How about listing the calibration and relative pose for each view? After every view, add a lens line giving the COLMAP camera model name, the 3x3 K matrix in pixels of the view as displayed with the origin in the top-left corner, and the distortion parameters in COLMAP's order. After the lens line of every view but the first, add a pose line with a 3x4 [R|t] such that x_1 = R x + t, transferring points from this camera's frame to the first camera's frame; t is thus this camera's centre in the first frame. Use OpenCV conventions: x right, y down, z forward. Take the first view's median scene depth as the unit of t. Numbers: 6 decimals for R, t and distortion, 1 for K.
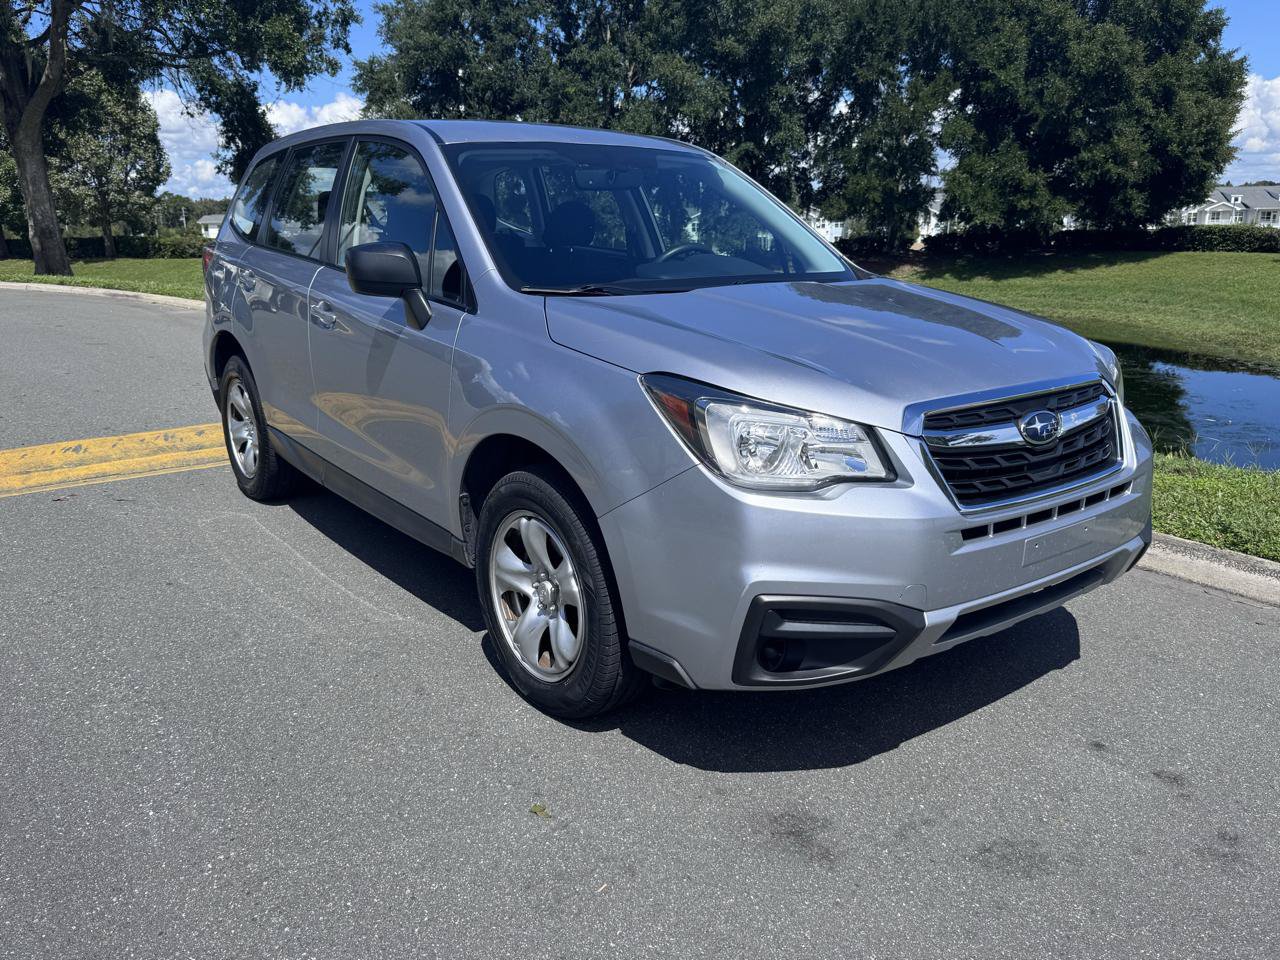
lens RADIAL K [[1009.9, 0, 643.0], [0, 1009.9, 479.1], [0, 0, 1]] dist [-0.003647, -0.004022]
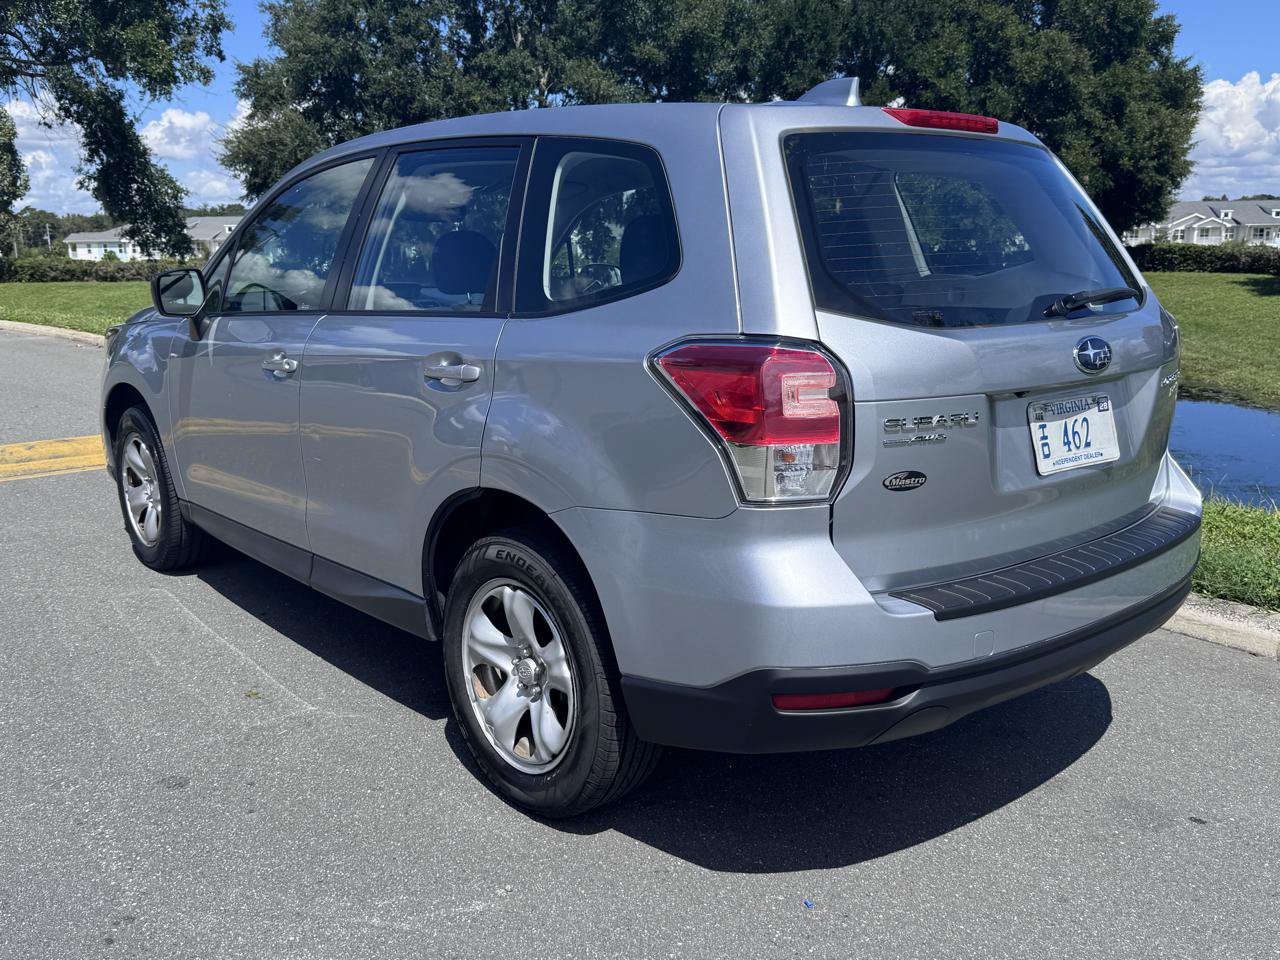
lens RADIAL K [[1147.0, 0, 624.3], [0, 1147.0, 482.7], [0, 0, 1]] dist [0.020439, -0.045616]
pose [[0.999149, -0.009363, 0.040179, 0.017949], [0.011033, 0.999076, -0.041530, 0.006713], [-0.039753, 0.041938, 0.998329, -0.029188]]
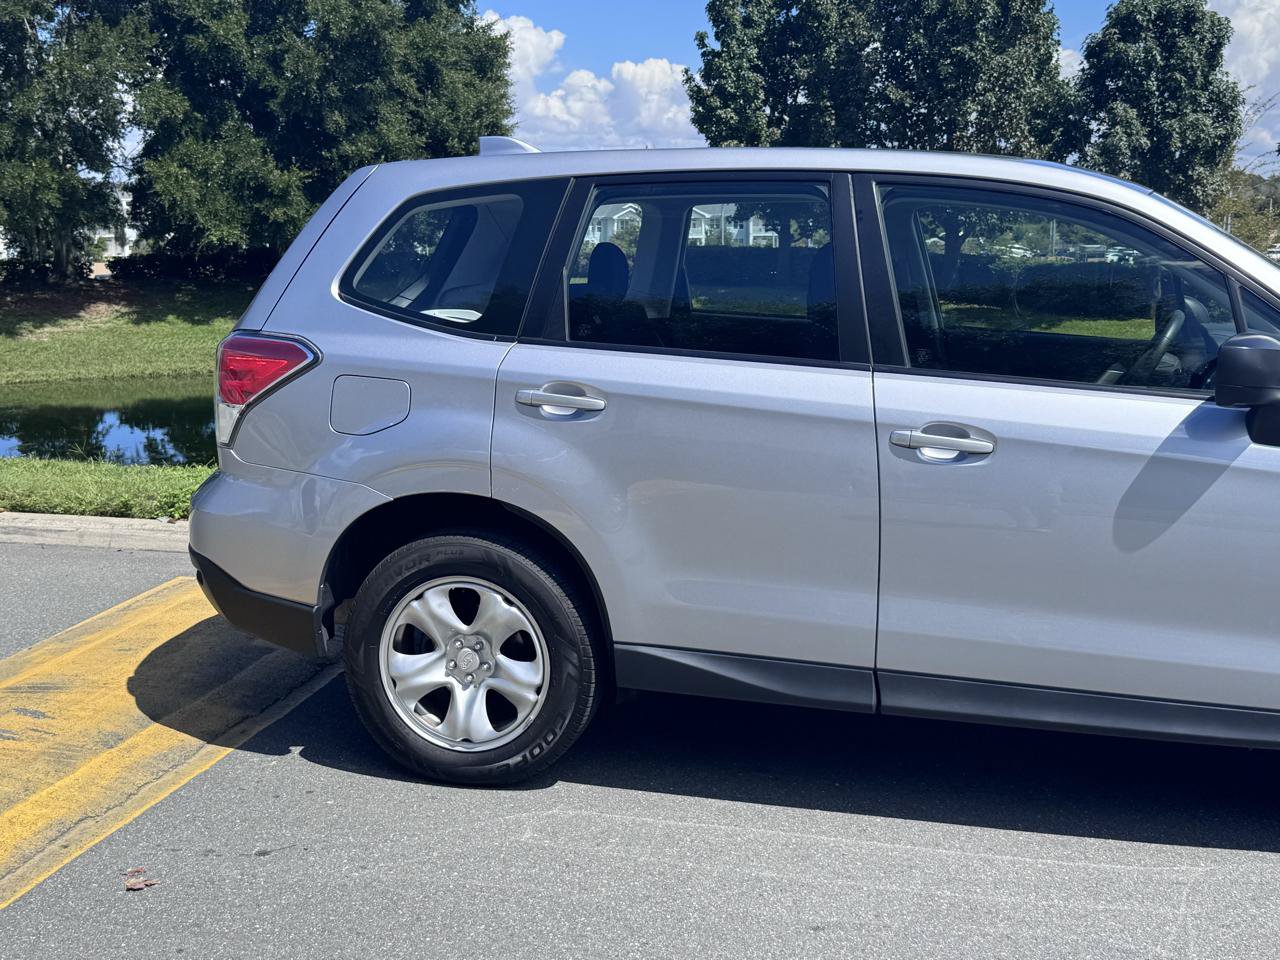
lens RADIAL K [[1518.5, 0, 642.6], [0, 1518.5, 480.3], [0, 0, 1]] dist [0.206786, -0.492491]
pose [[0.774470, -0.102642, 0.624229, -0.110442], [0.158545, 0.986750, -0.034454, -0.013791], [-0.612422, 0.125652, 0.780482, 0.036111]]
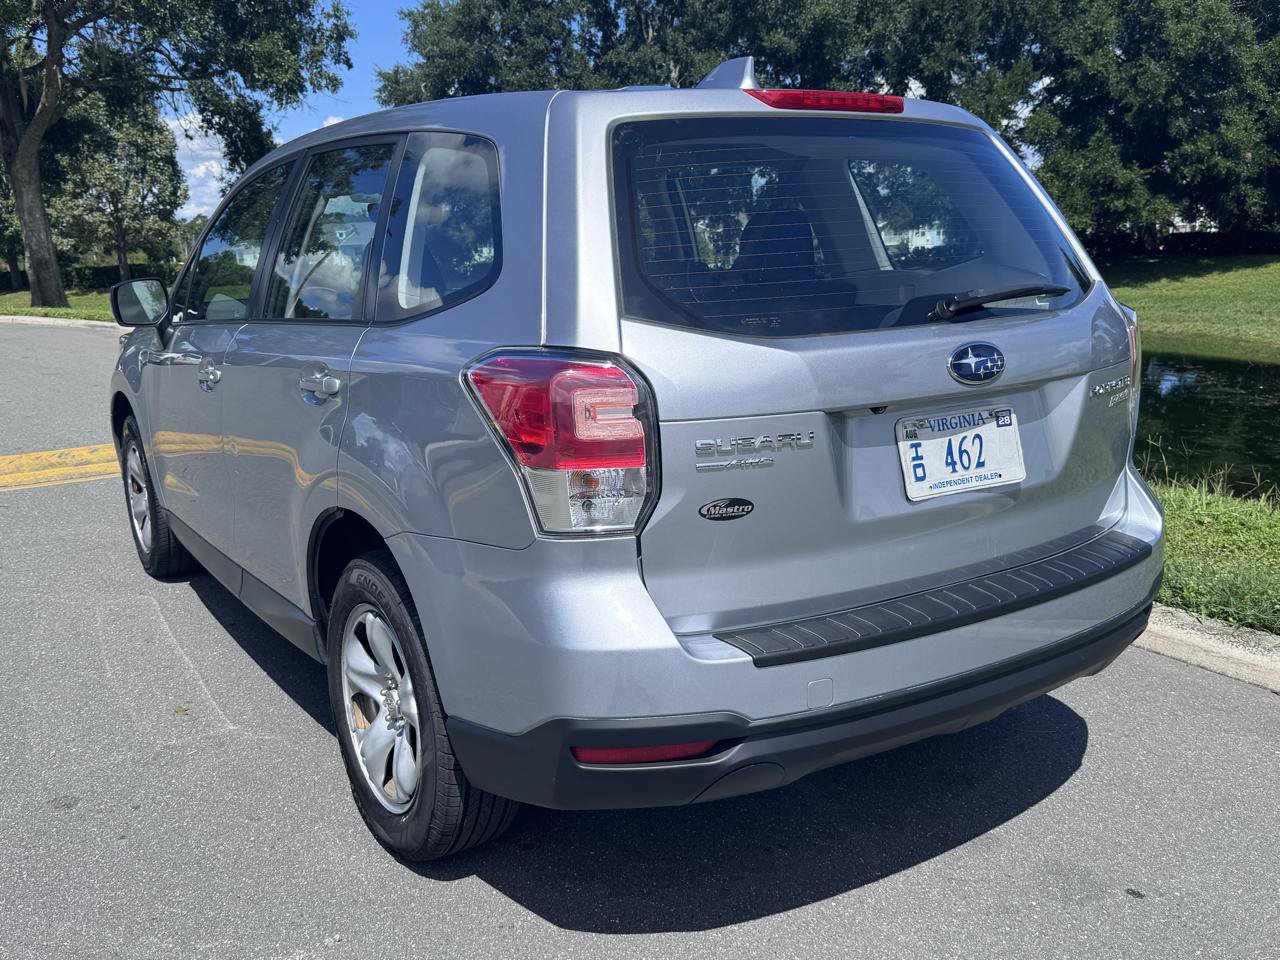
lens RADIAL K [[1147.0, 0, 624.3], [0, 1147.0, 482.7], [0, 0, 1]] dist [0.020439, -0.045616]
pose [[0.996354, -0.006966, -0.085028, 0.032829], [0.003760, 0.999278, -0.037798, 0.005245], [0.085230, 0.037340, 0.995661, -0.024055]]
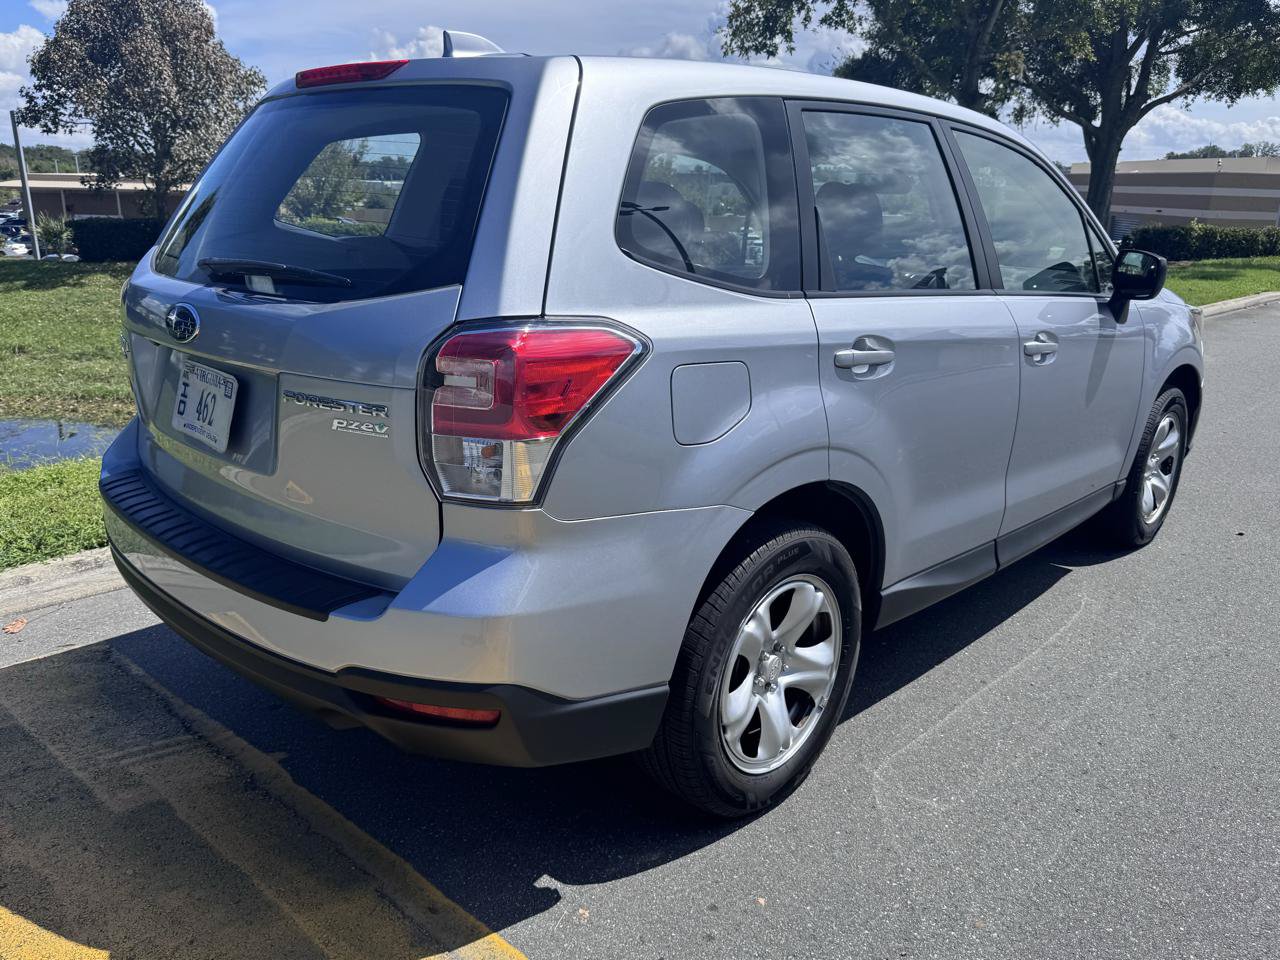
lens RADIAL K [[977.8, 0, 641.3], [0, 977.8, 481.7], [0, 0, 1]] dist [0.031035, -0.037455]
pose [[-0.162370, -0.279775, 0.946236, -0.106478], [0.234946, 0.920419, 0.312458, -0.039401], [-0.958351, 0.273048, -0.083716, 0.143449]]
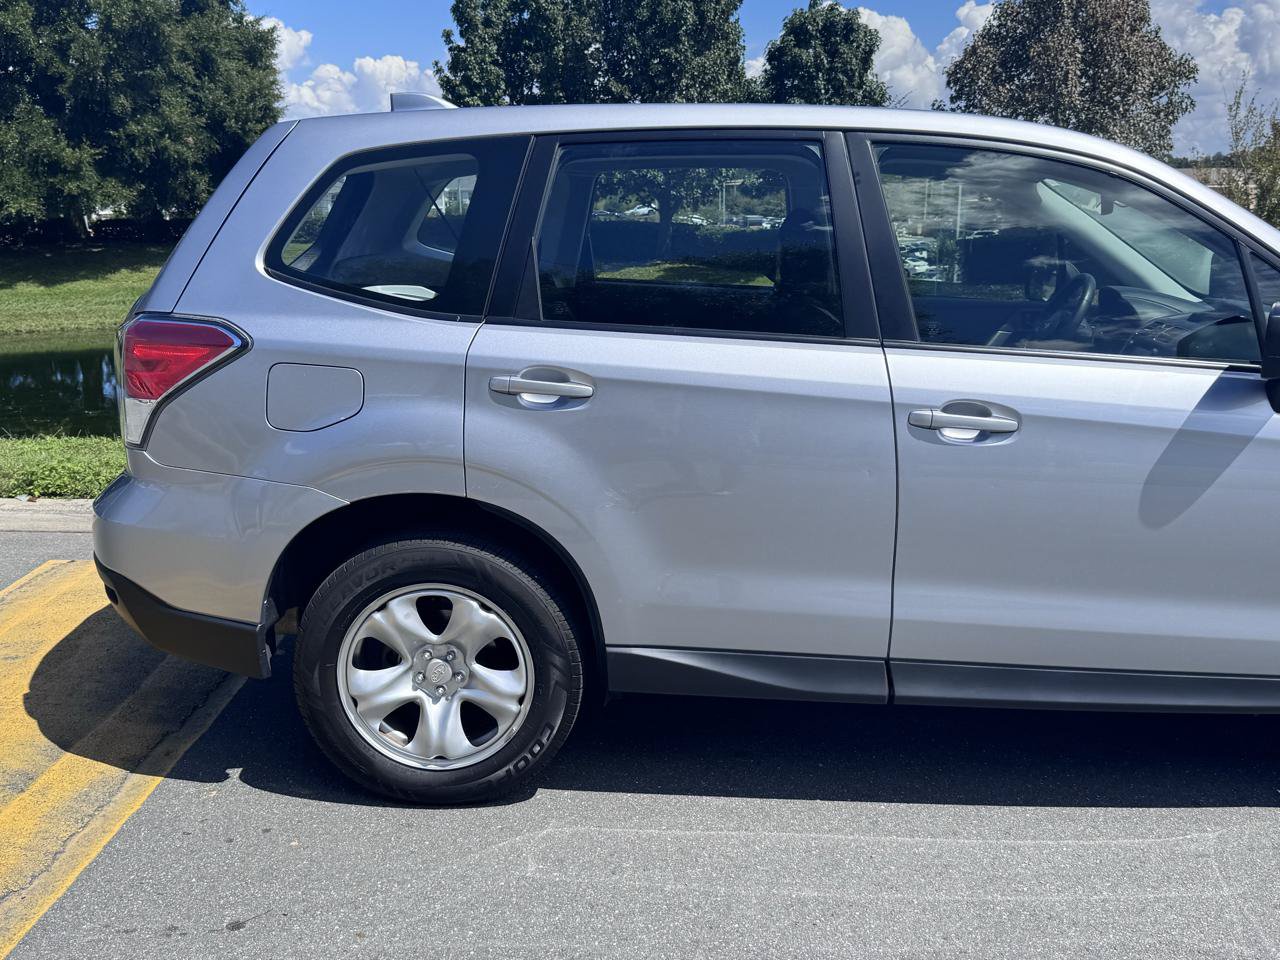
lens RADIAL K [[1216.3, 0, 644.3], [0, 1216.3, 488.3], [0, 0, 1]] dist [0.147846, -0.313507]
pose [[0.633055, -0.178363, 0.753278, -0.102771], [0.196646, 0.978226, 0.066366, -0.021484], [-0.748713, 0.106116, 0.654346, 0.067680]]
